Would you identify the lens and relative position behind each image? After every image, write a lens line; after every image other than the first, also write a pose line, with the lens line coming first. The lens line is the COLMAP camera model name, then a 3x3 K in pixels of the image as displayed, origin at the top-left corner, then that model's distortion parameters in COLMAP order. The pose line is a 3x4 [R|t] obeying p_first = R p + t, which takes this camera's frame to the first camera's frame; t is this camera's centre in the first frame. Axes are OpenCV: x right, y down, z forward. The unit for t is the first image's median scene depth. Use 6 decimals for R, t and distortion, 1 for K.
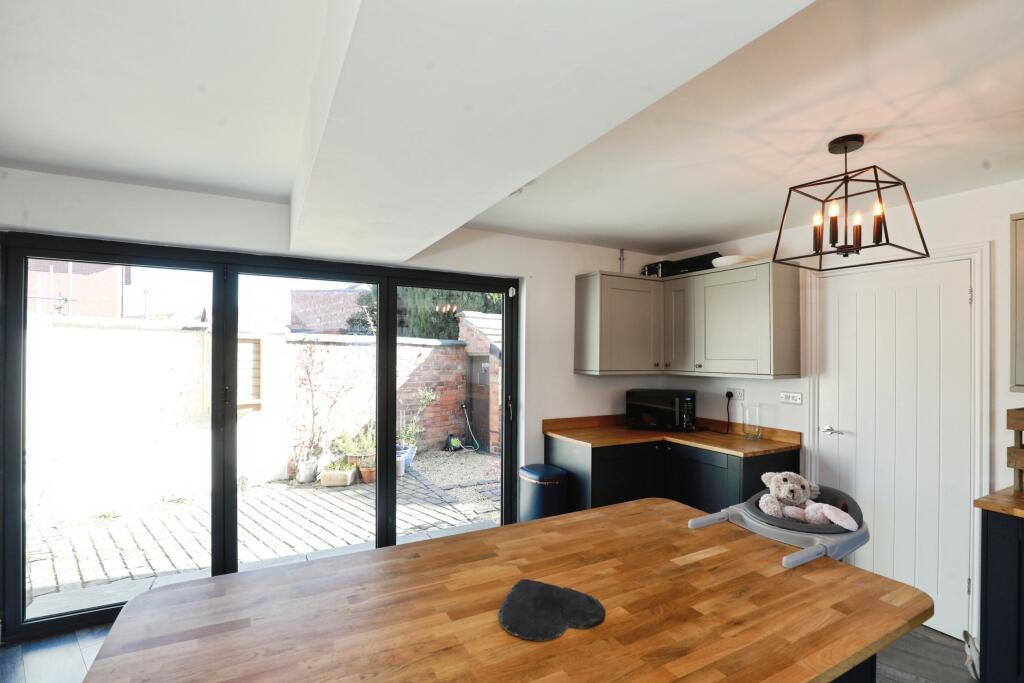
lens RADIAL K [[475.8, 0, 517.2], [0, 475.8, 353.1], [0, 0, 1]] dist [-0.032378, 0.000105]
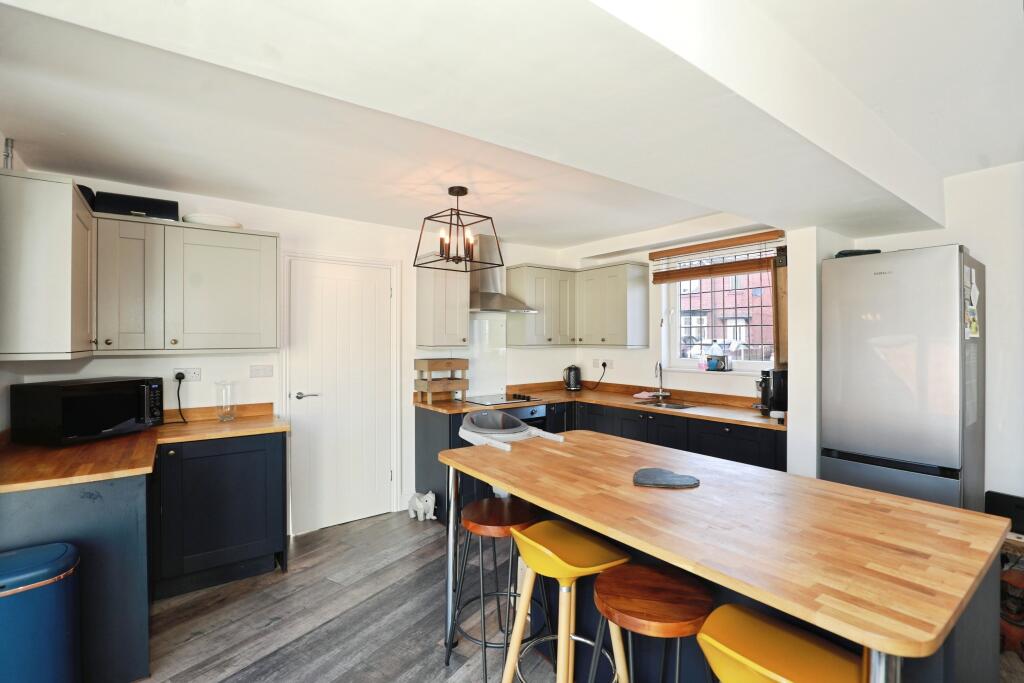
lens RADIAL K [[469.8, 0, 512.0], [0, 469.8, 341.5], [0, 0, 1]] dist [-0.027976, 0.000191]
pose [[-0.160239, -0.009949, 0.987028, -0.889619], [-0.000115, 0.999949, 0.010061, 0.036417], [-0.987078, 0.001499, -0.160232, 1.098850]]
